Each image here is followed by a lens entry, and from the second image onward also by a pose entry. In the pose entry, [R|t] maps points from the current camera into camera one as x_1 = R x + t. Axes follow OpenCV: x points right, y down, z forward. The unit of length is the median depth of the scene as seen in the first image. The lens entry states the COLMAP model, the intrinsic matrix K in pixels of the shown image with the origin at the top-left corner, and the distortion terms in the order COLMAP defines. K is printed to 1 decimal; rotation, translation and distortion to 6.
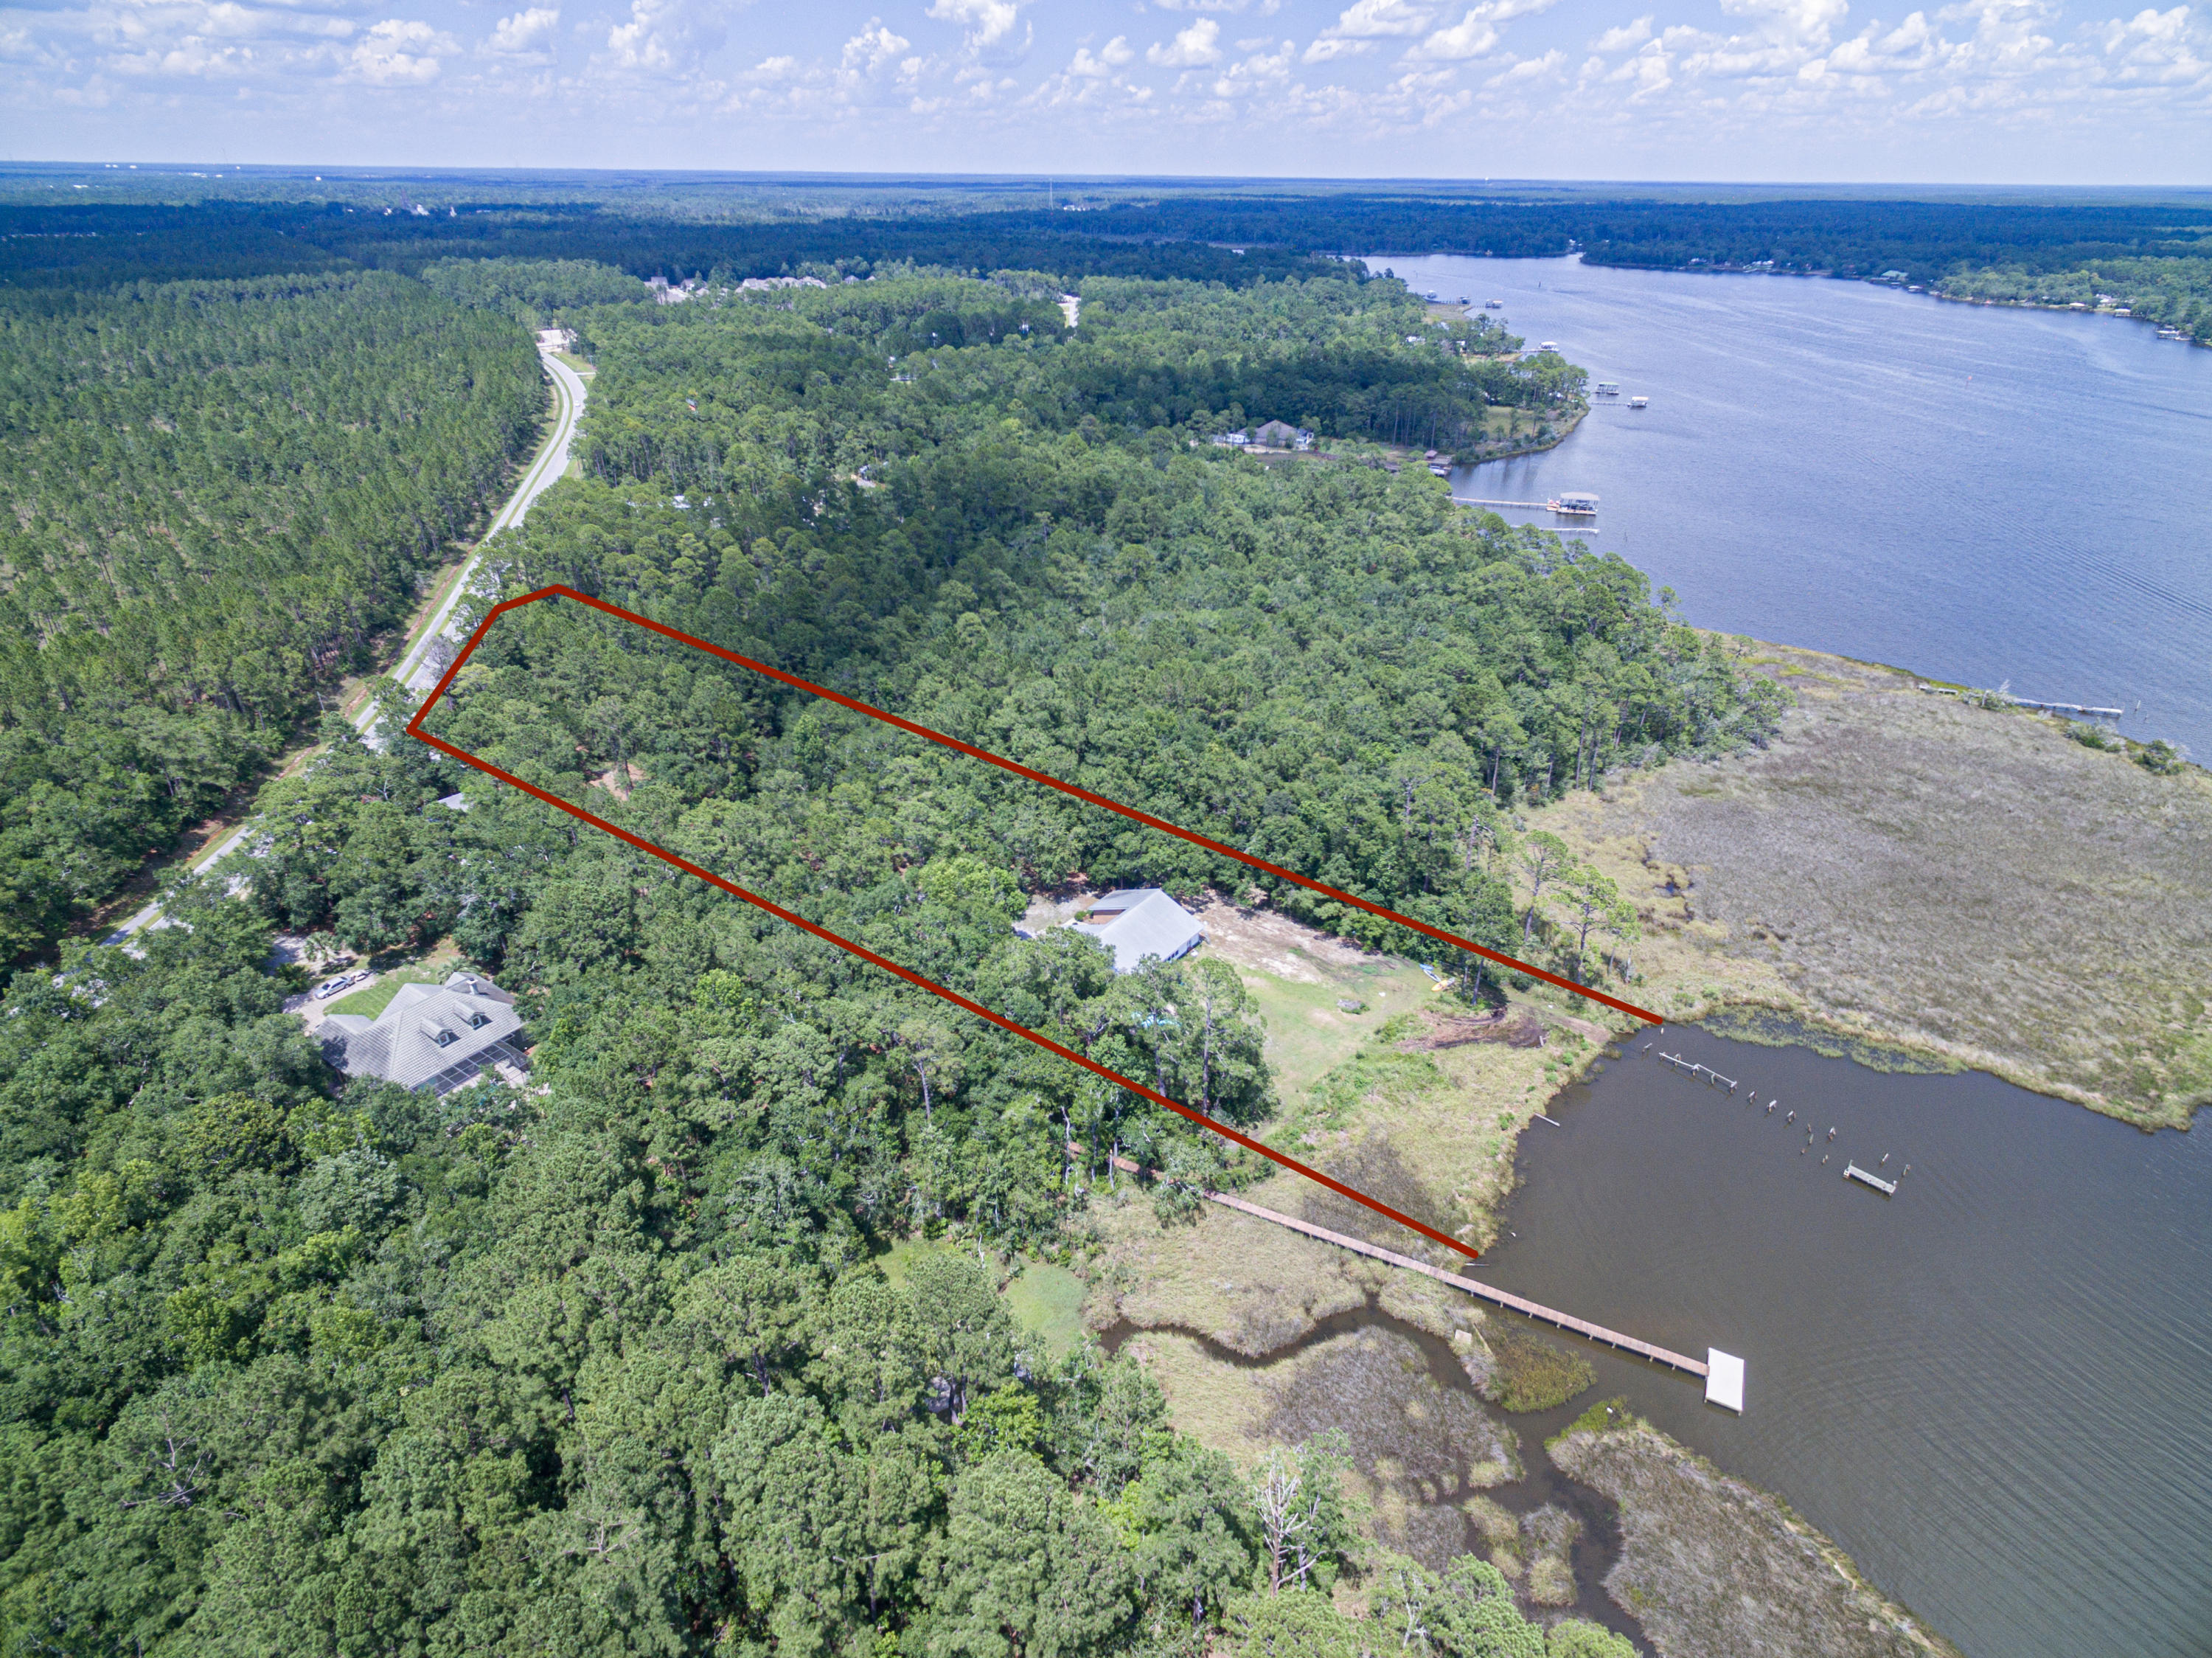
lens RADIAL K [[1224.4, 0, 1106.0], [0, 1224.4, 829.0], [0, 0, 1]] dist [0.001542, -0.001072]
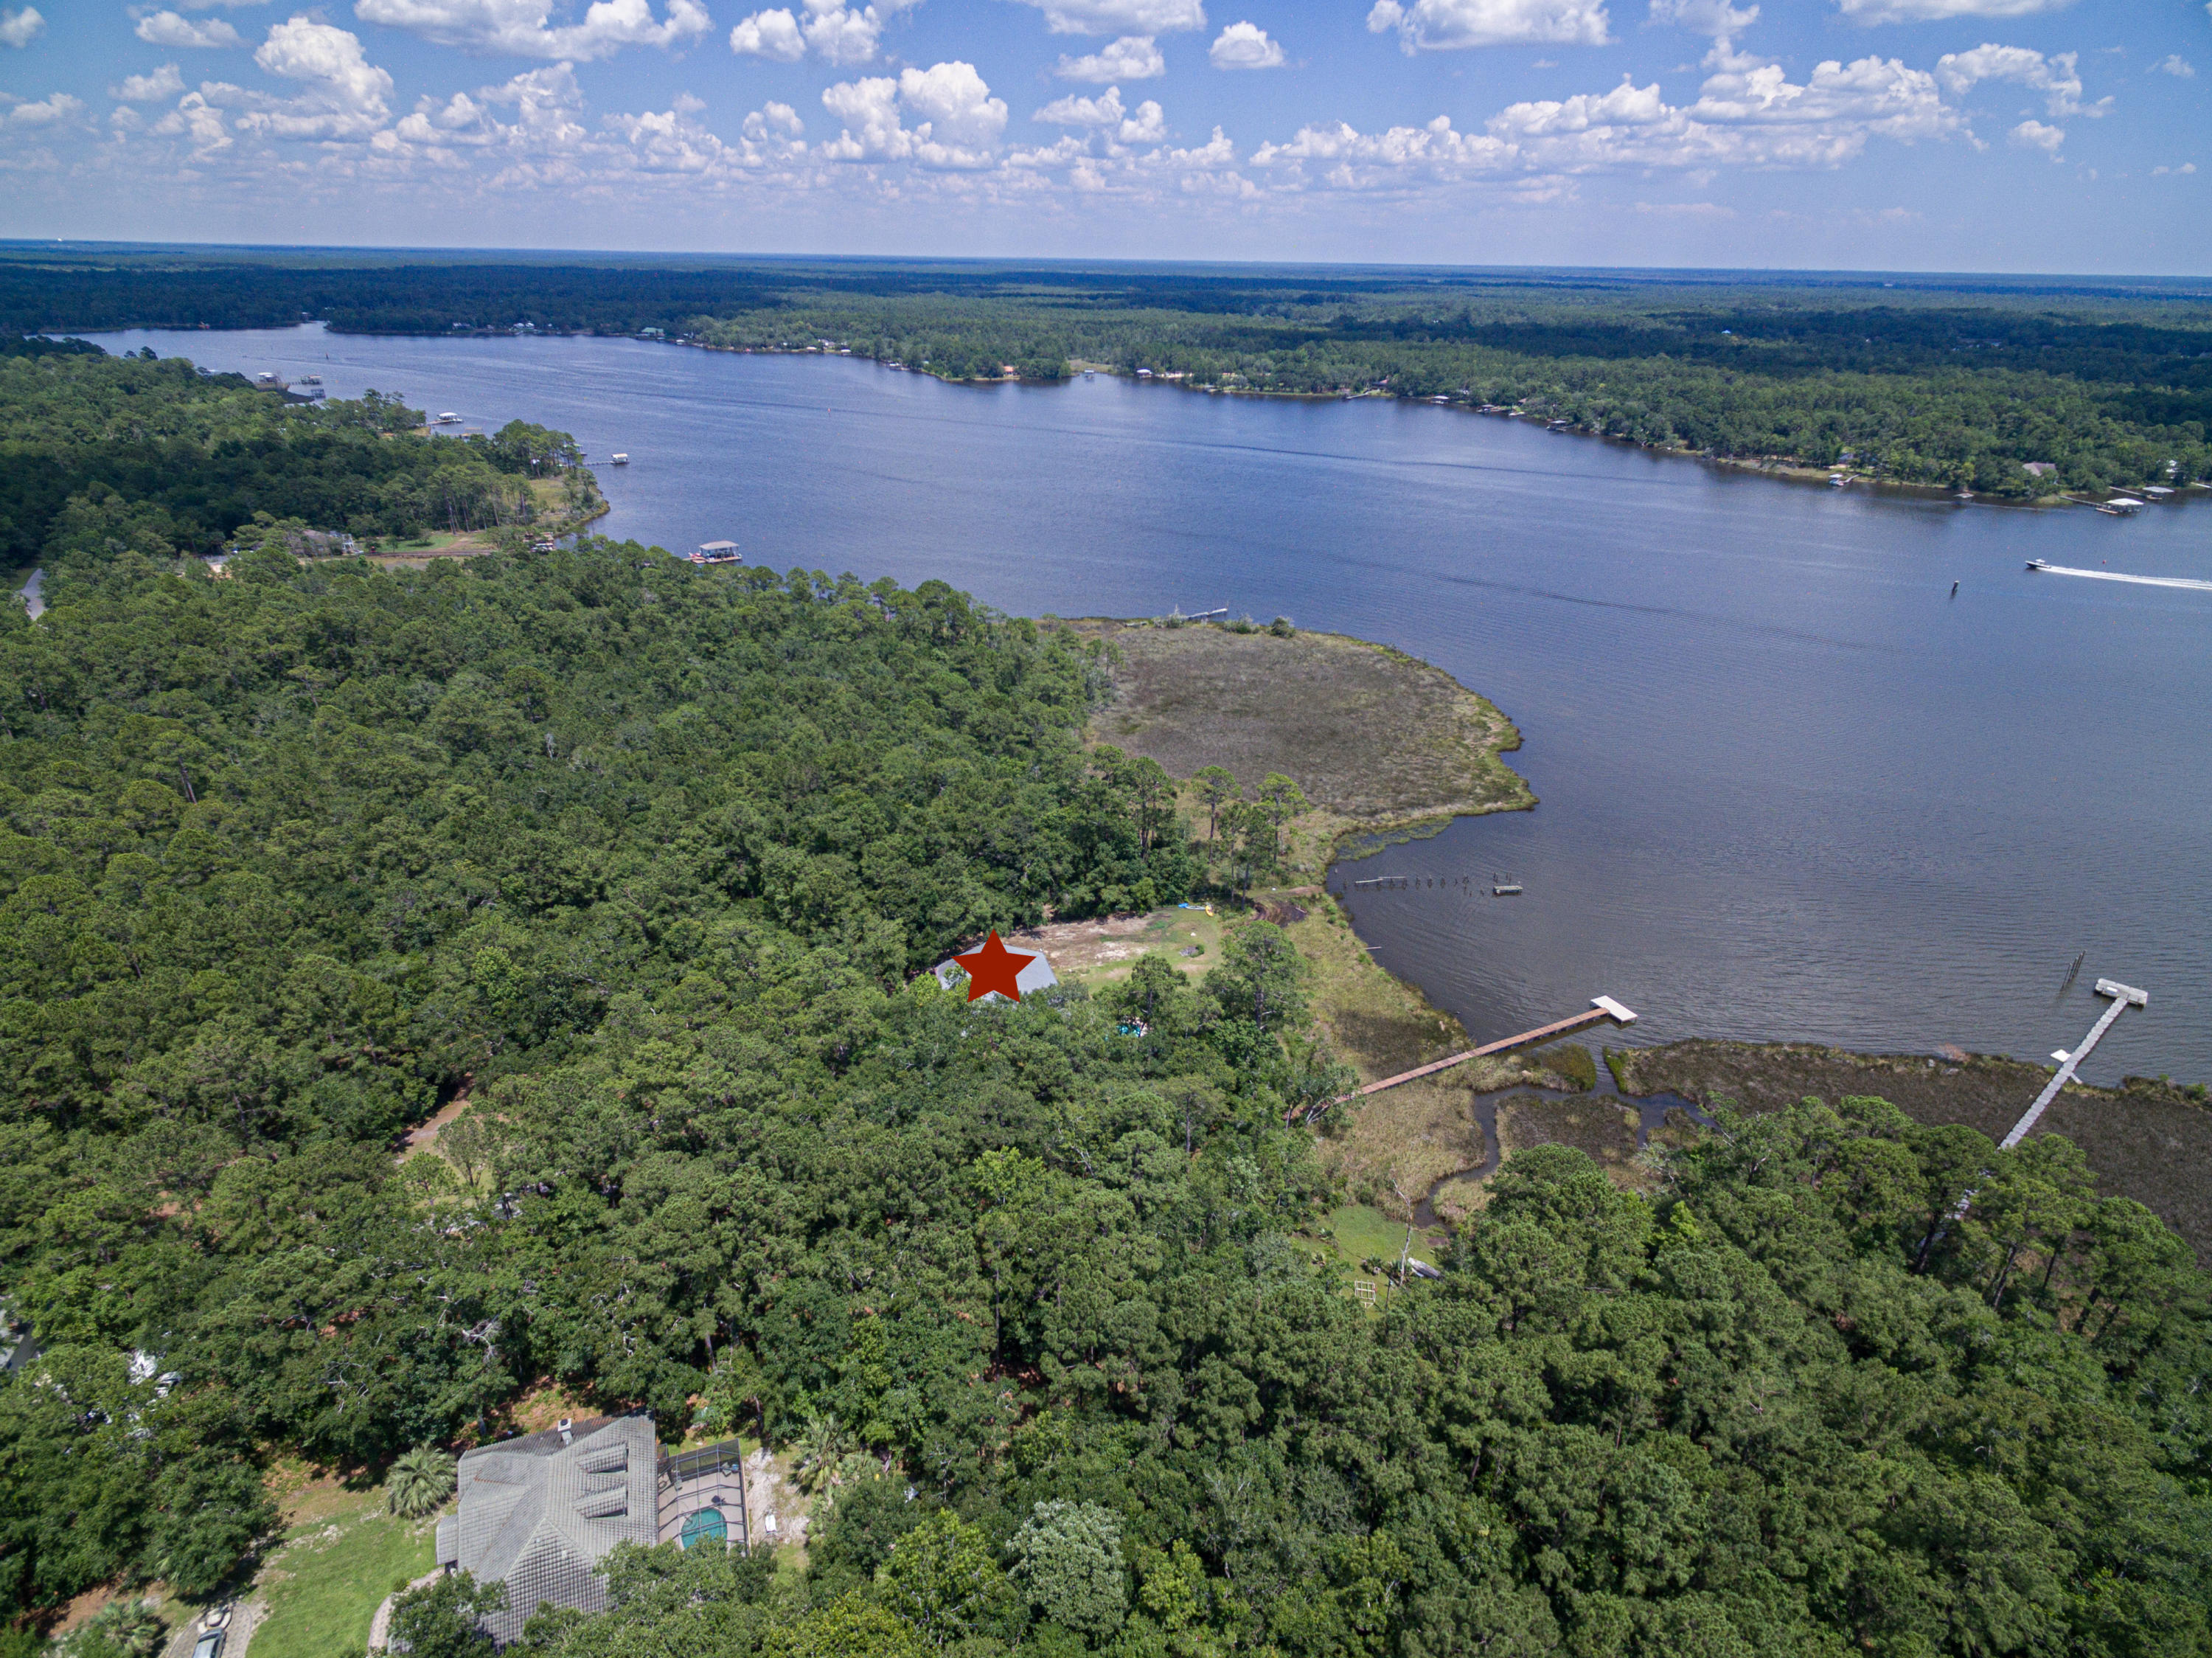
lens RADIAL K [[1224.4, 0, 1106.0], [0, 1224.4, 829.0], [0, 0, 1]] dist [0.001542, -0.001072]
pose [[0.595558, -0.336048, 0.729645, -0.451877], [0.366668, 0.921876, 0.125297, -0.095366], [-0.714748, 0.192916, 0.672249, 0.170916]]
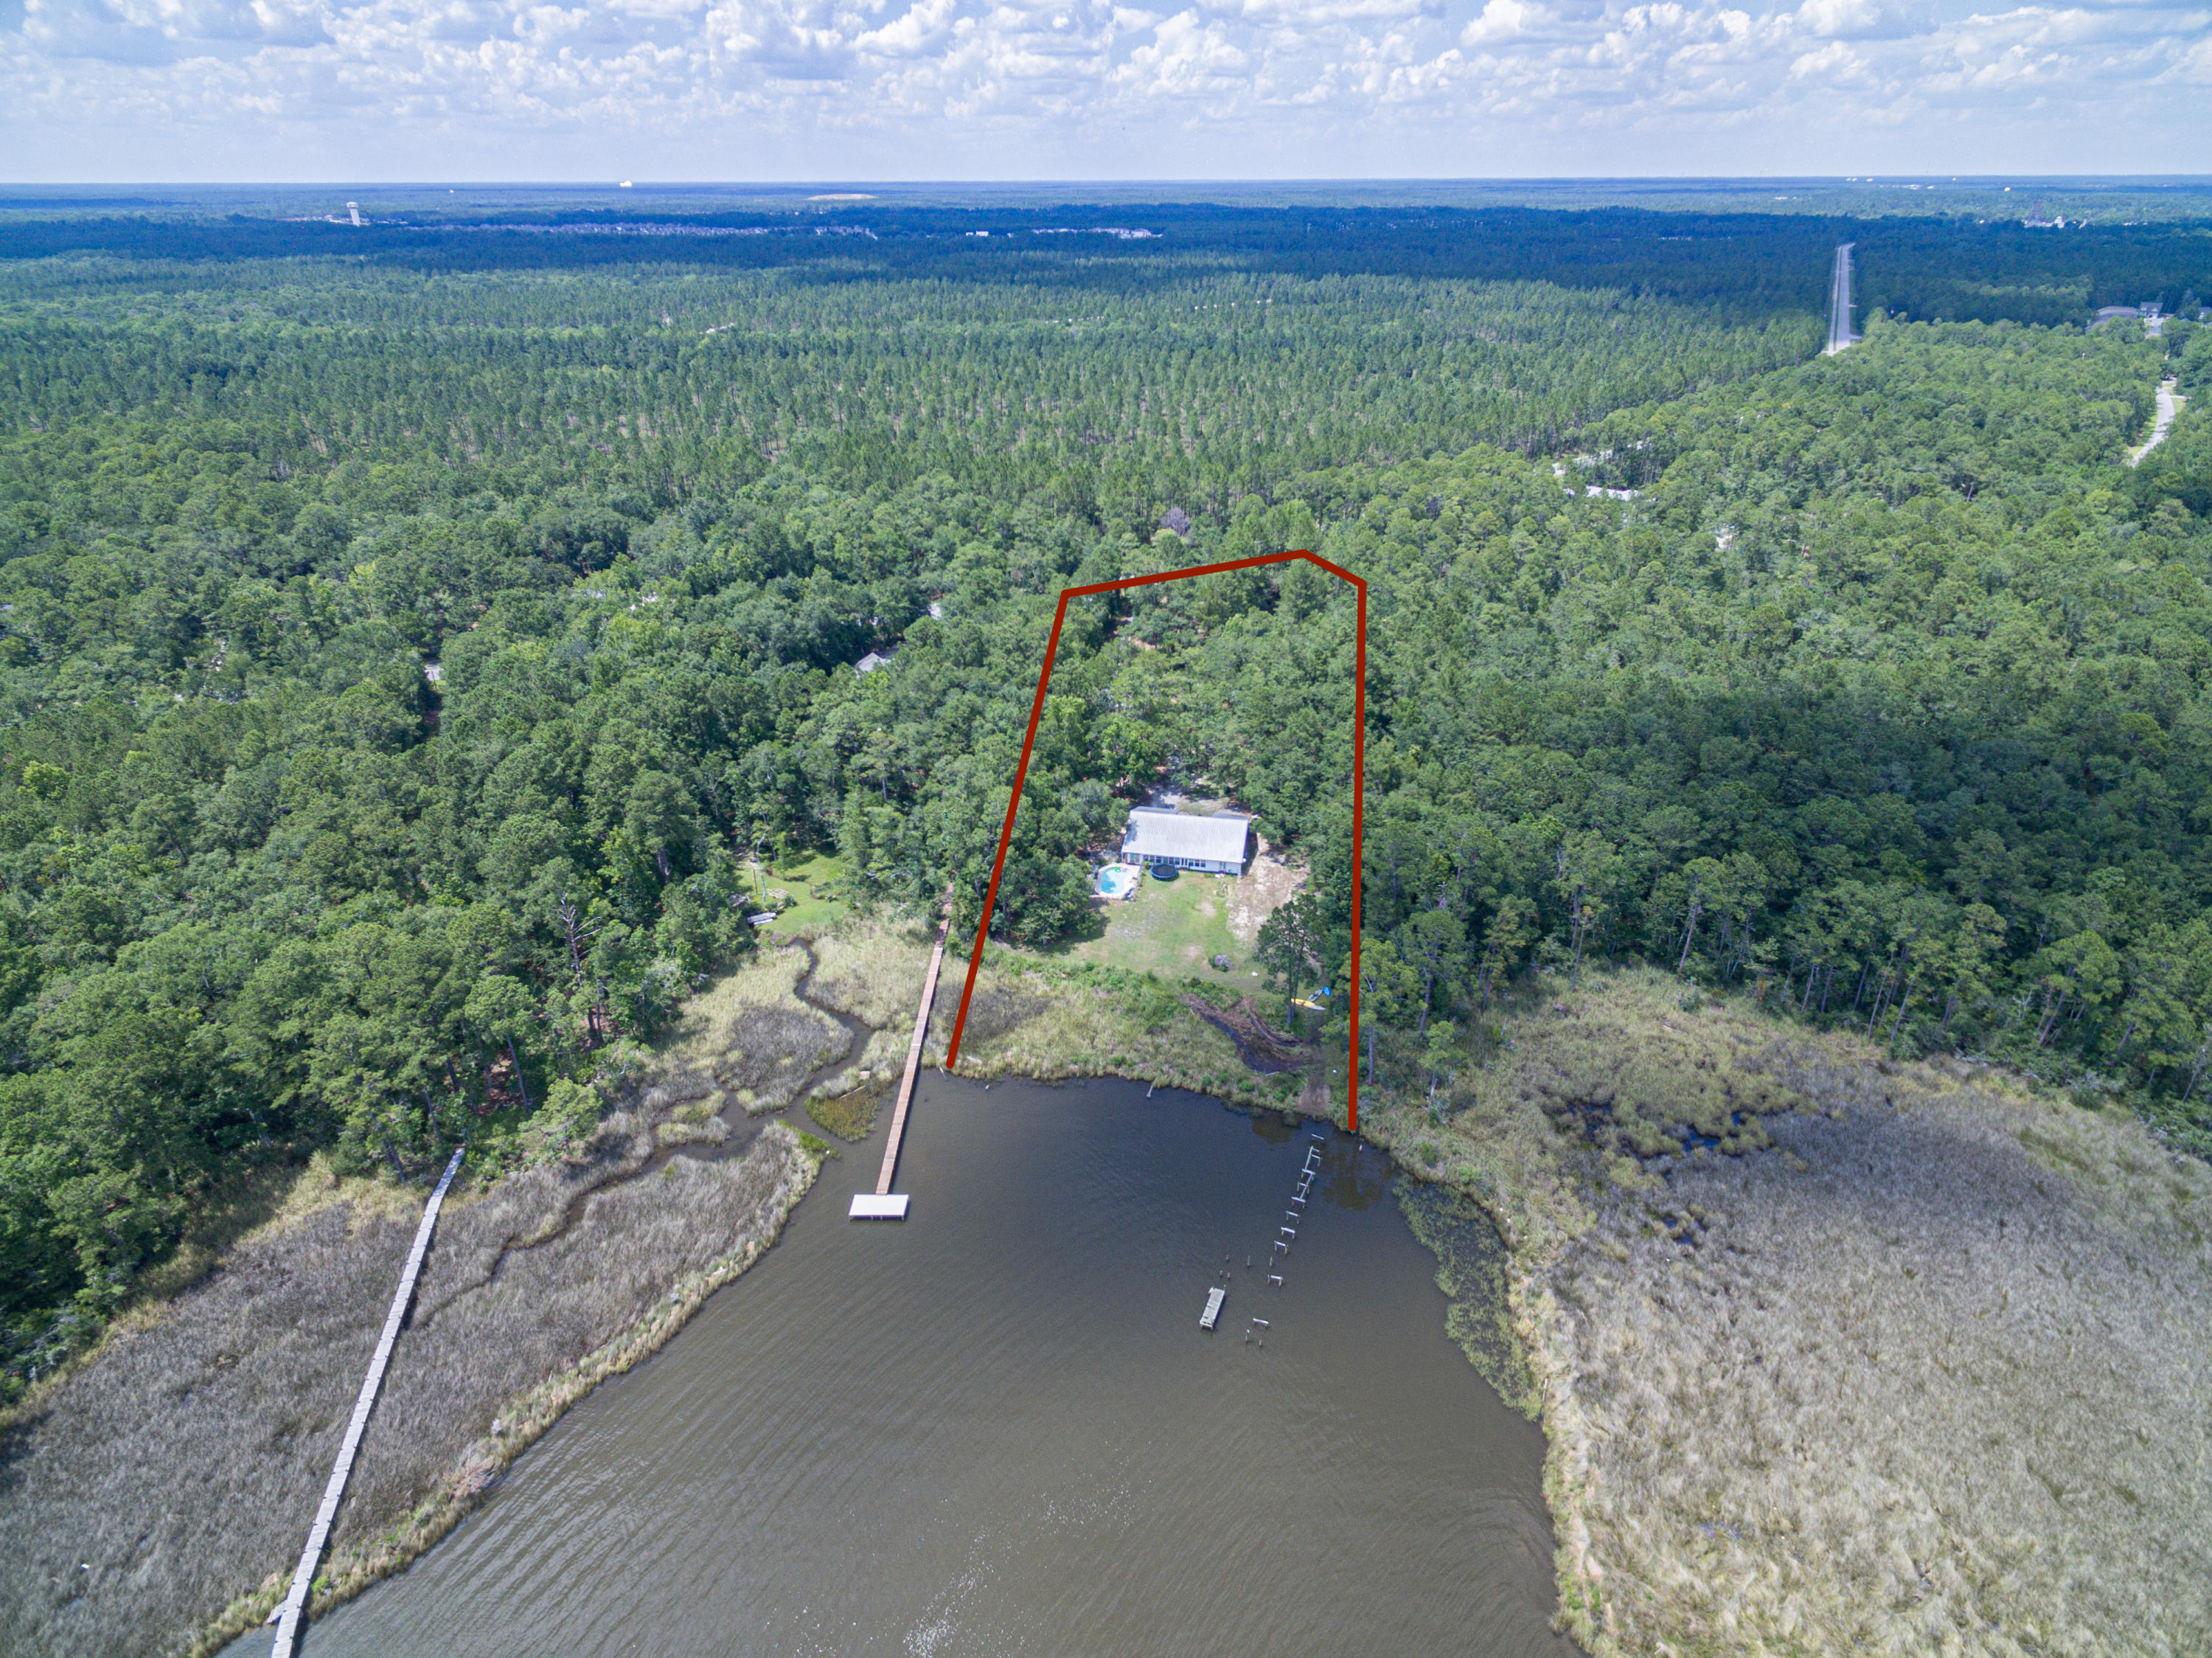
lens RADIAL K [[1246.8, 0, 1106.0], [0, 1246.8, 829.0], [0, 0, 1]] dist [-0.002908, 0.001625]
pose [[0.427004, 0.404469, -0.808748, 0.668822], [-0.415733, 0.882067, 0.221638, -0.106092], [0.803015, 0.241583, 0.544797, 0.204937]]
